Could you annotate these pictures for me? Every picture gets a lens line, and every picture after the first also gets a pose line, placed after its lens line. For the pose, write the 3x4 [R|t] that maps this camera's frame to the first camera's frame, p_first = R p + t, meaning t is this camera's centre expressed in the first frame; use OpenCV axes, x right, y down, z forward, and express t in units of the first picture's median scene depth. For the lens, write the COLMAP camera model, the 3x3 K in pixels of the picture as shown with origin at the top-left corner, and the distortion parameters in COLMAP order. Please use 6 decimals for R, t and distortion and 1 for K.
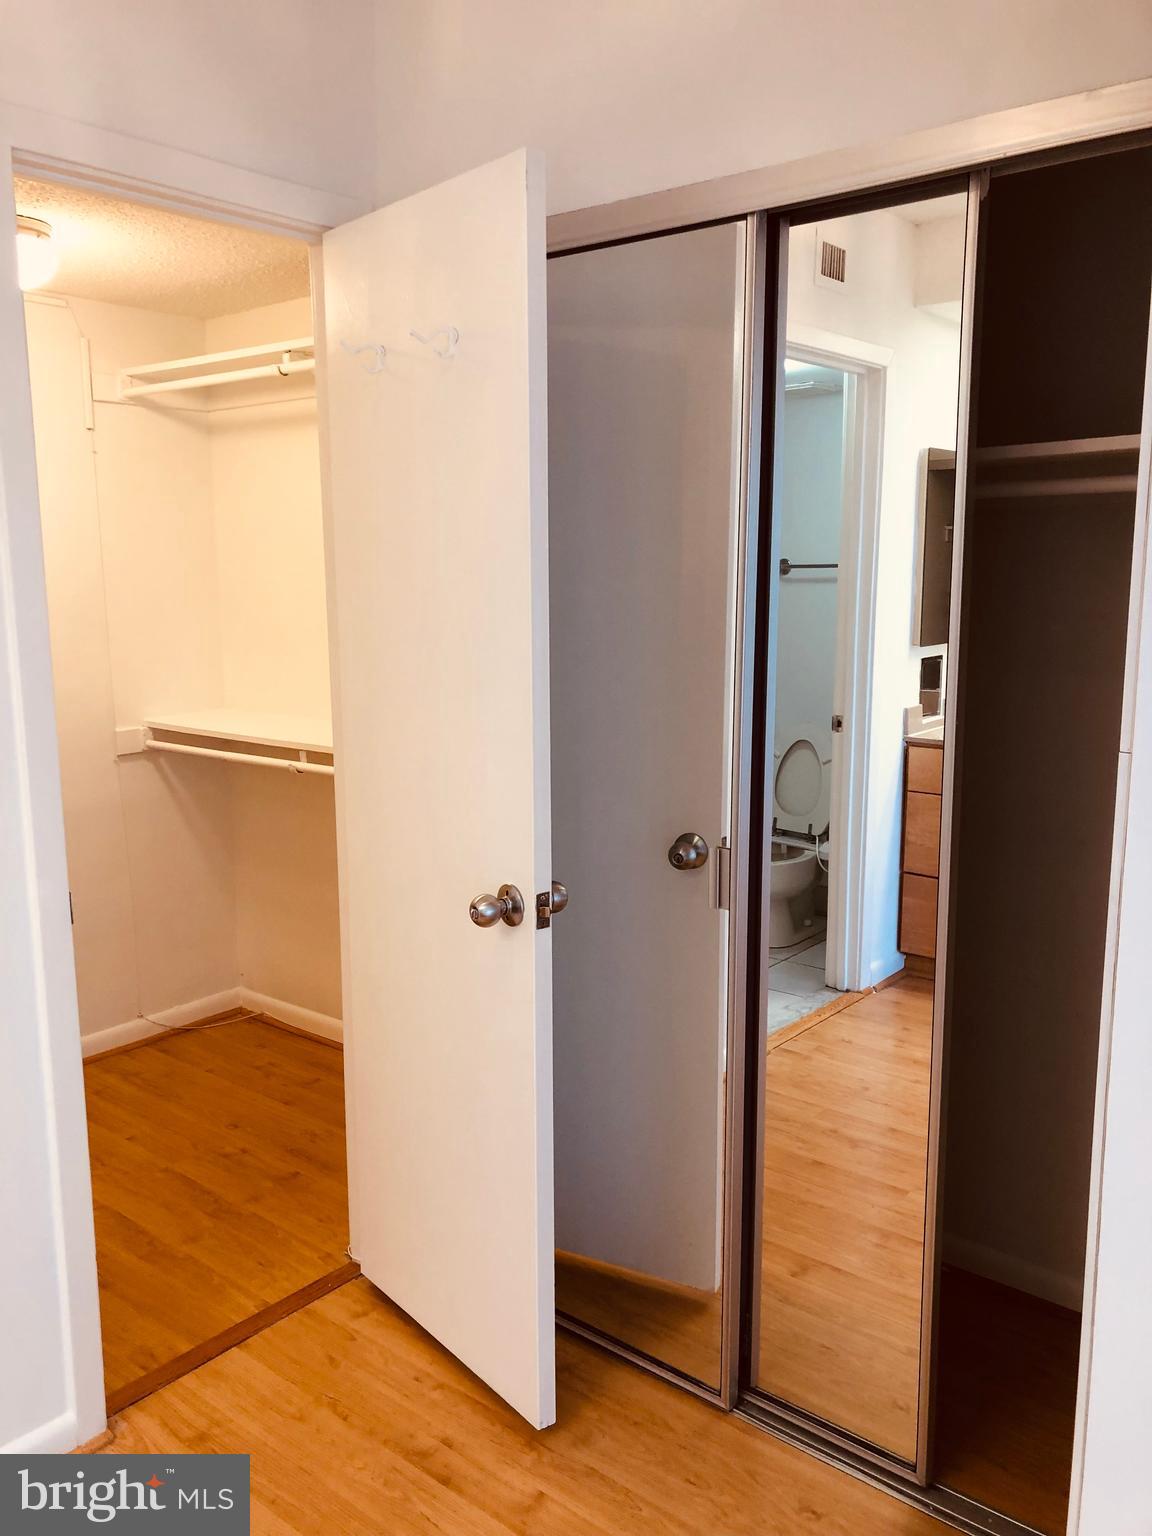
lens RADIAL K [[1247.1, 0, 576.0], [0, 1247.1, 768.0], [0, 0, 1]] dist [0.013417, -0.003539]
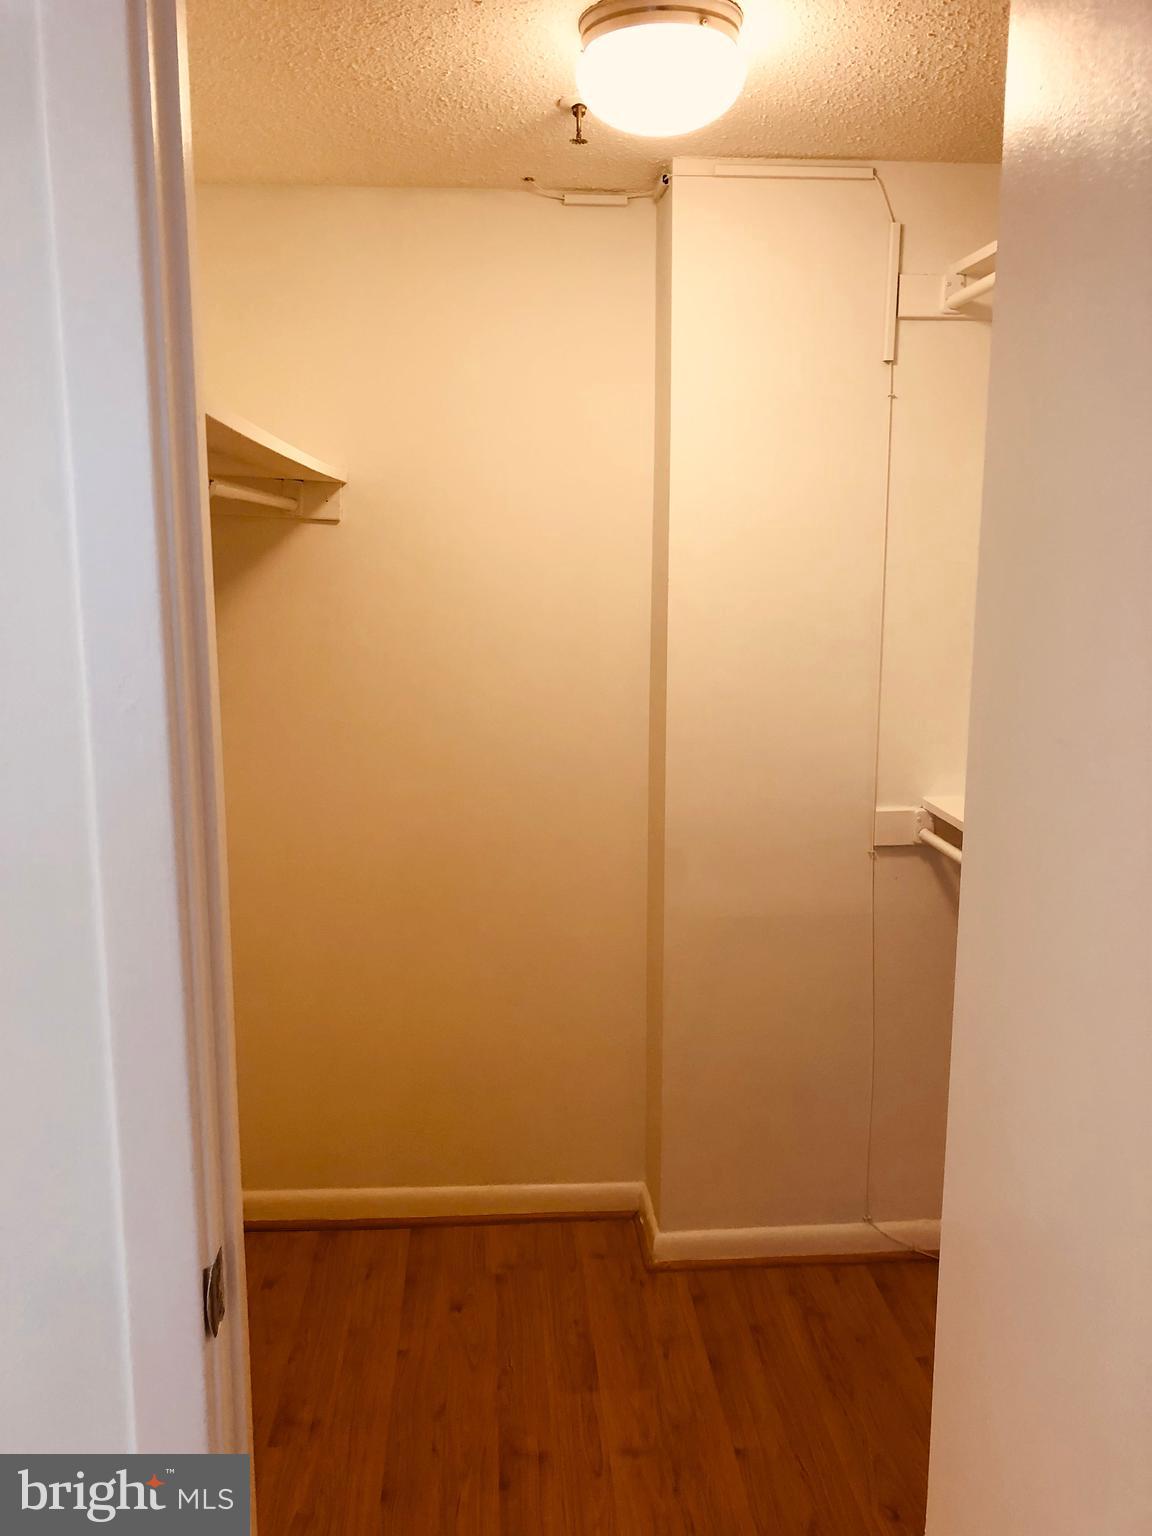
lens RADIAL K [[1247.1, 0, 576.0], [0, 1247.1, 768.0], [0, 0, 1]] dist [0.013417, -0.003539]
pose [[0.674195, 0.134324, -0.726235, 0.011326], [-0.129463, 0.989591, 0.062848, -0.073582], [0.727118, 0.051649, 0.684567, 0.413280]]
